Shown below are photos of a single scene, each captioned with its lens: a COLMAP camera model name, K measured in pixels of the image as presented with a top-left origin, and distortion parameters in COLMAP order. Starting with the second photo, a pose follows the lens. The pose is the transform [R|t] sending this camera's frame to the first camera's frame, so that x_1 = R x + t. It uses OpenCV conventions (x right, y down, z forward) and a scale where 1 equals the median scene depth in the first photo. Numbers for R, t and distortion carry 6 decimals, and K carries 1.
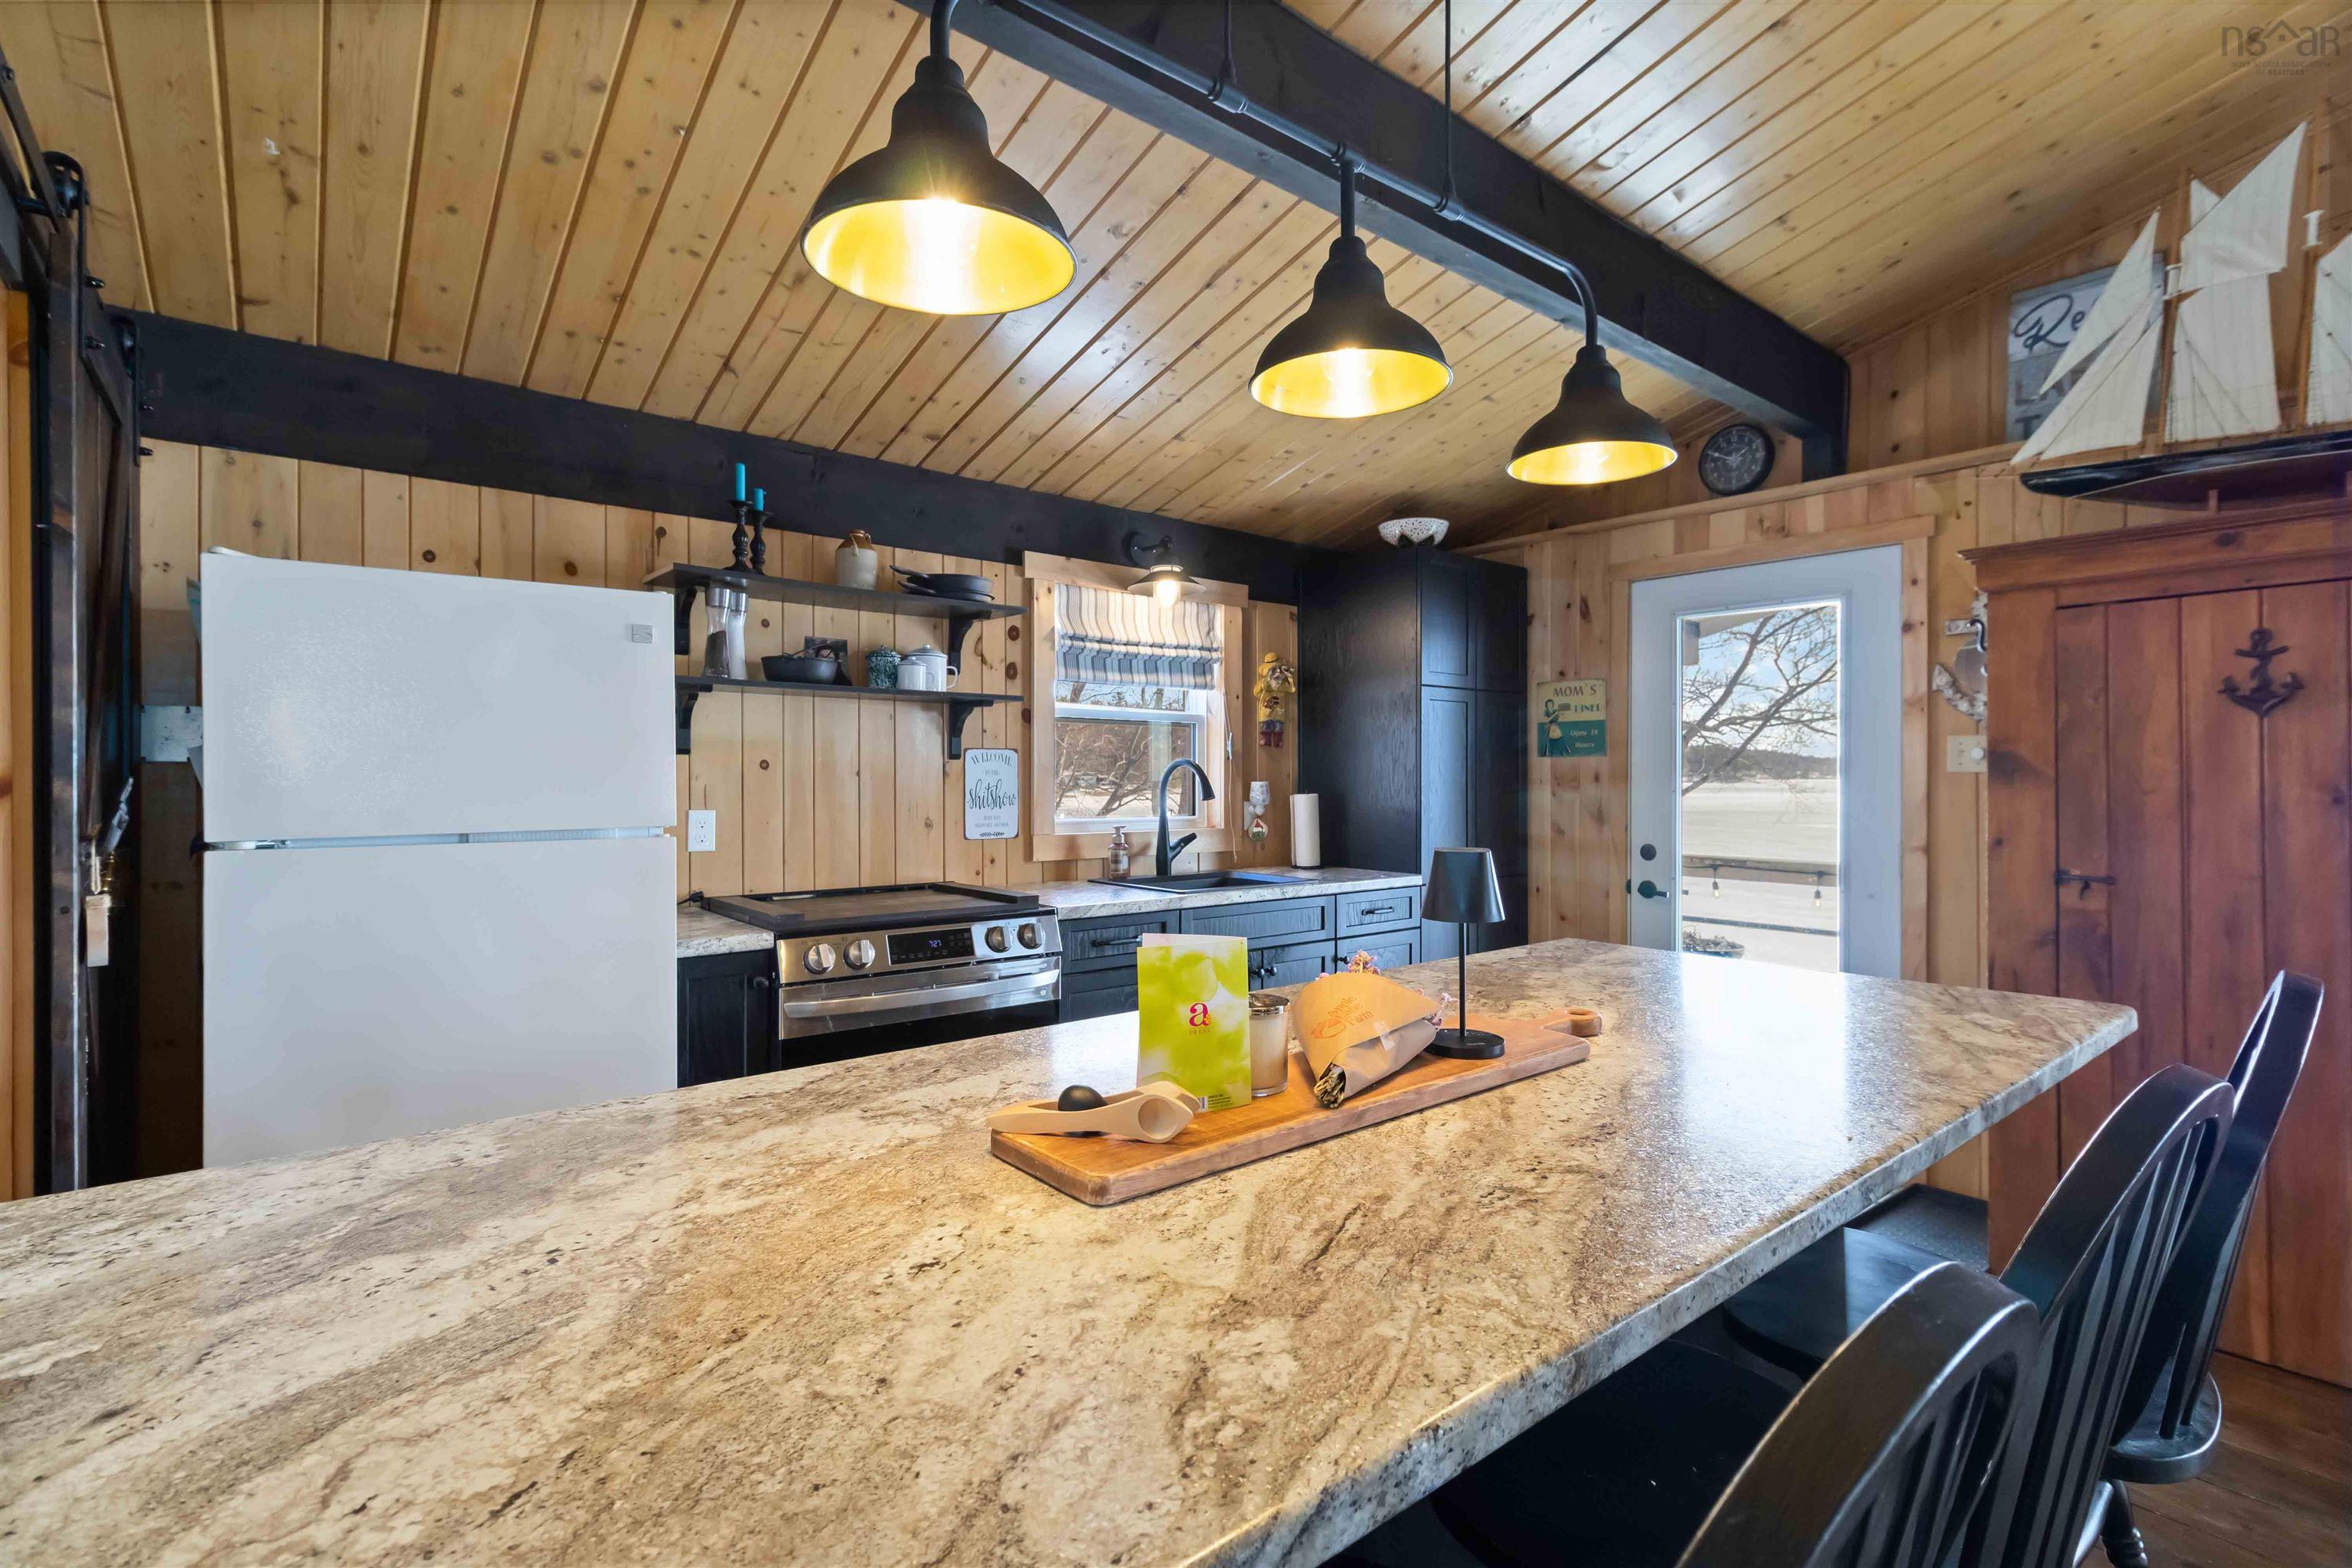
lens RADIAL K [[1081.9, 0, 1201.7], [0, 1081.9, 777.5], [0, 0, 1]] dist [0.005233, -0.000502]
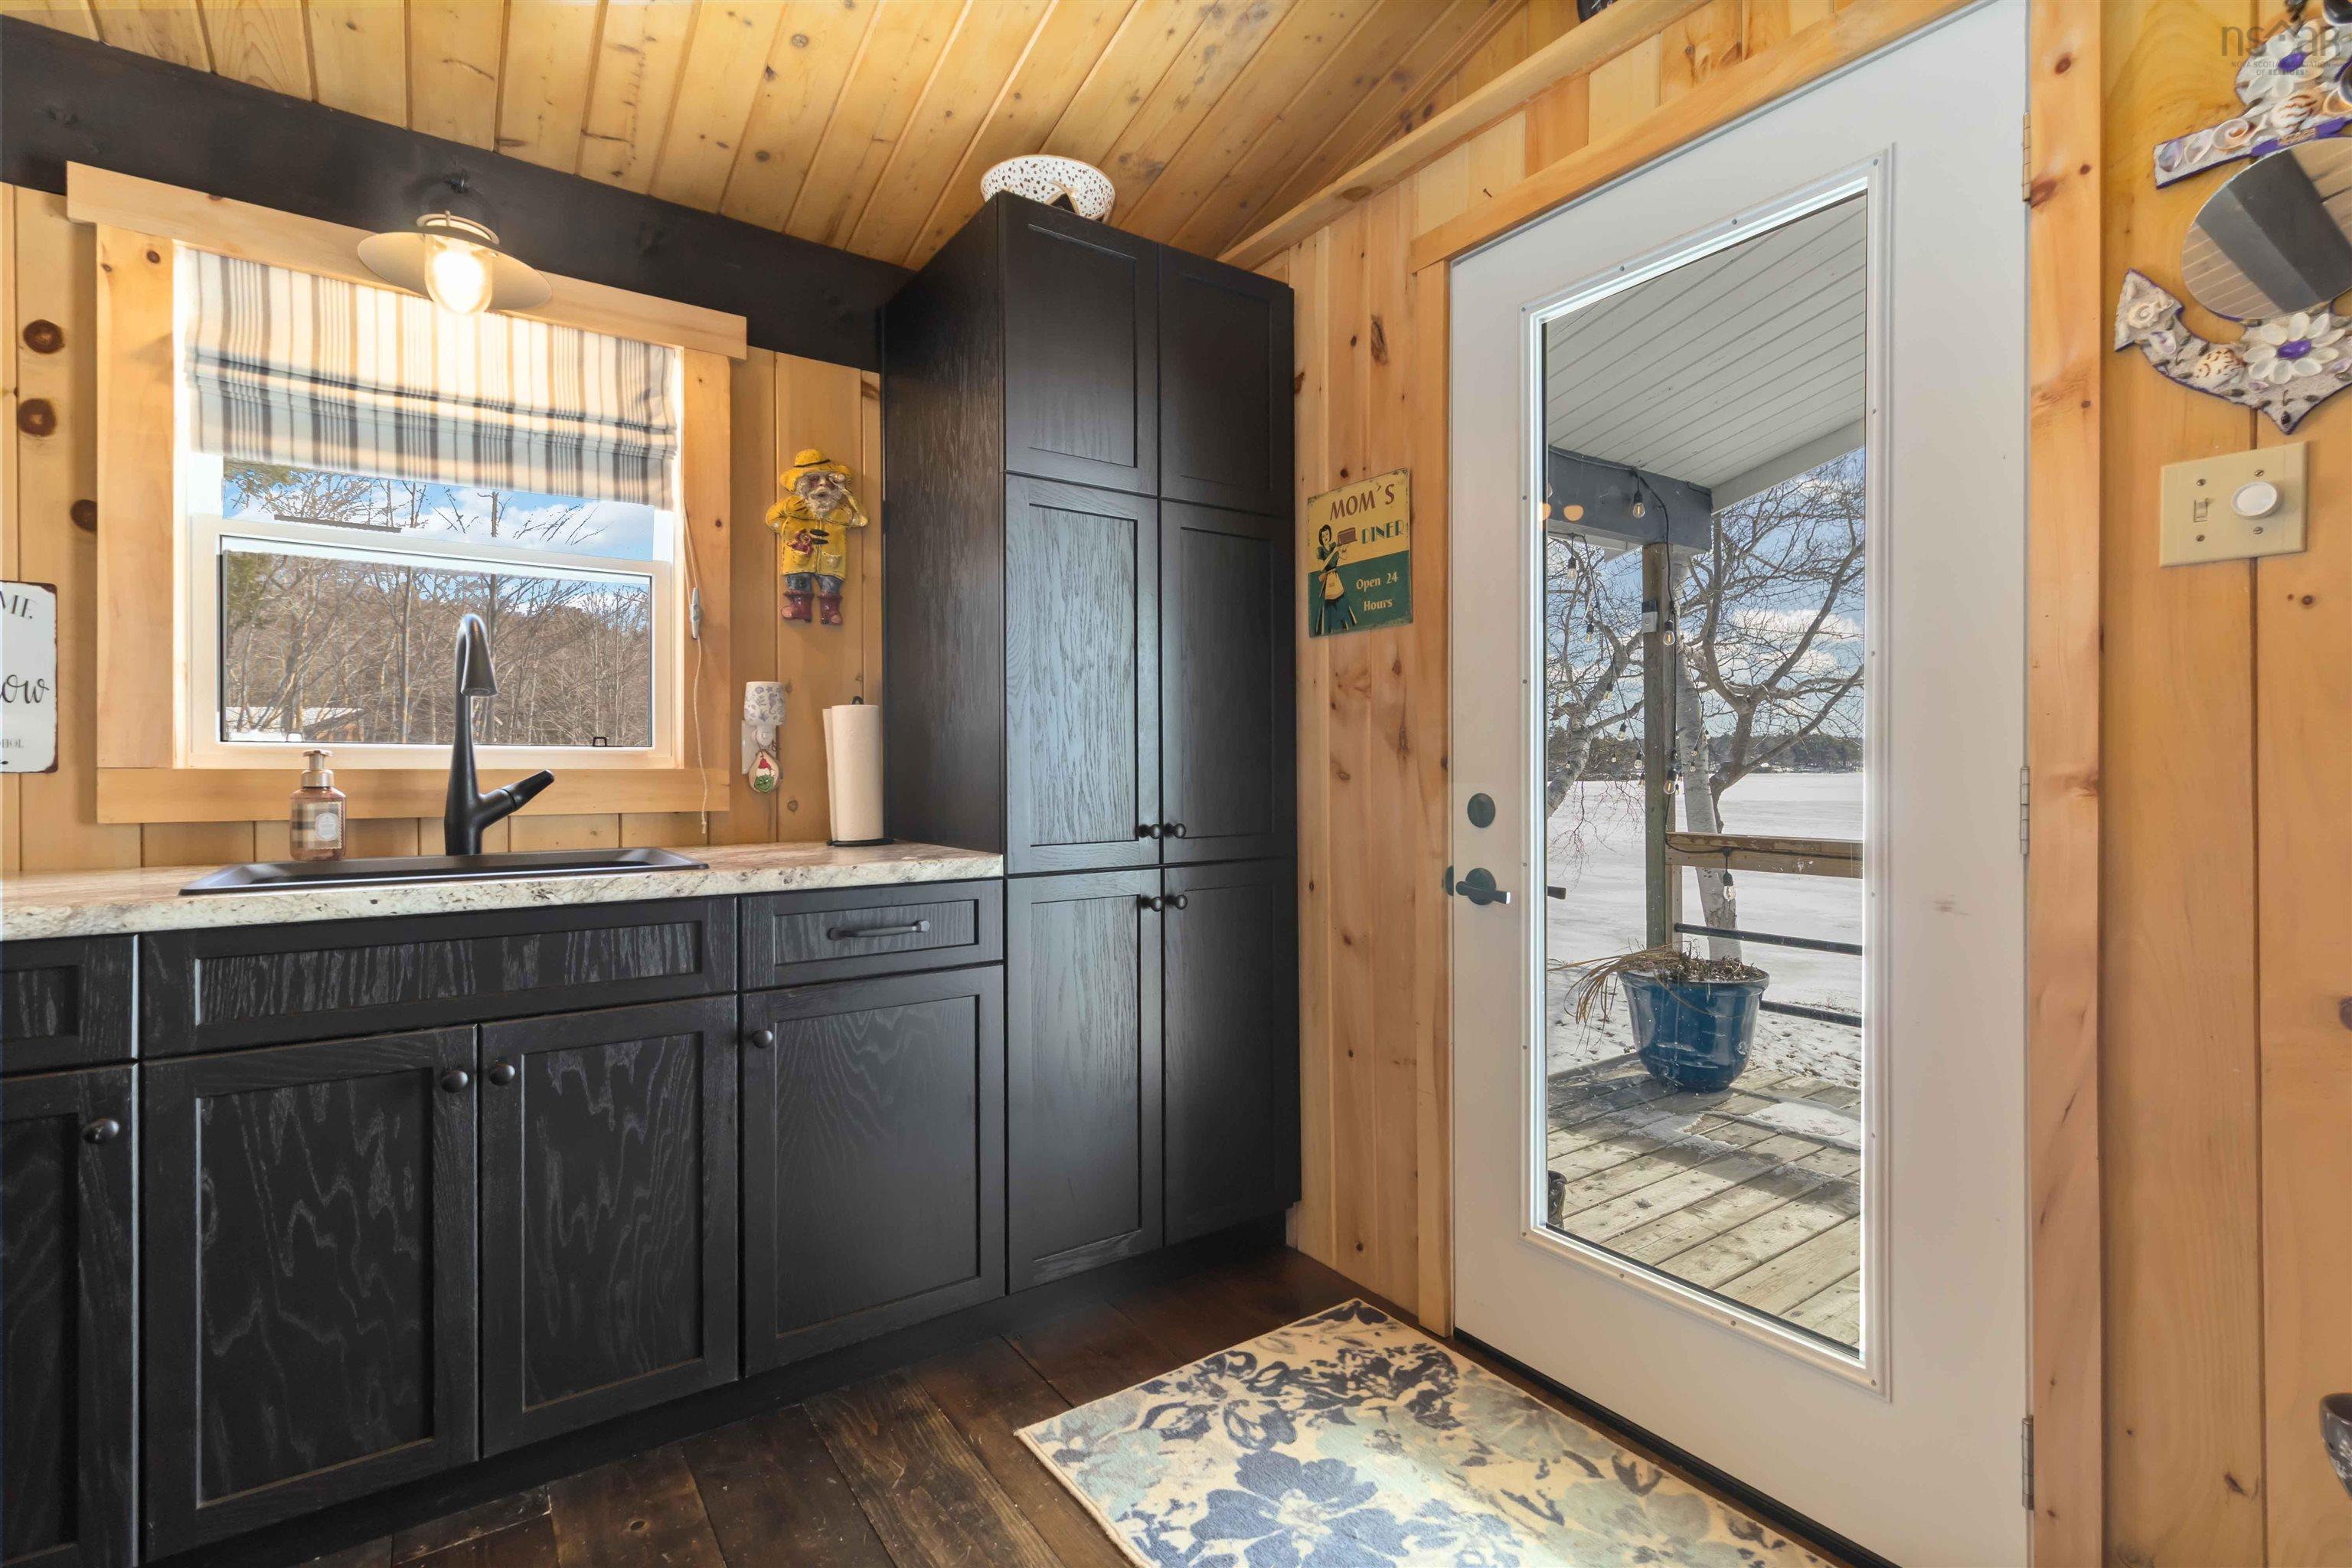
lens RADIAL K [[1088.7, 0, 1200.9], [0, 1088.7, 774.8], [0, 0, 1]] dist [0.003289, 0.000461]
pose [[0.997189, -0.003864, -0.074828, 0.376677], [0.004144, 0.999985, 0.003579, 0.059153], [0.074813, -0.003879, 0.997190, 0.583479]]
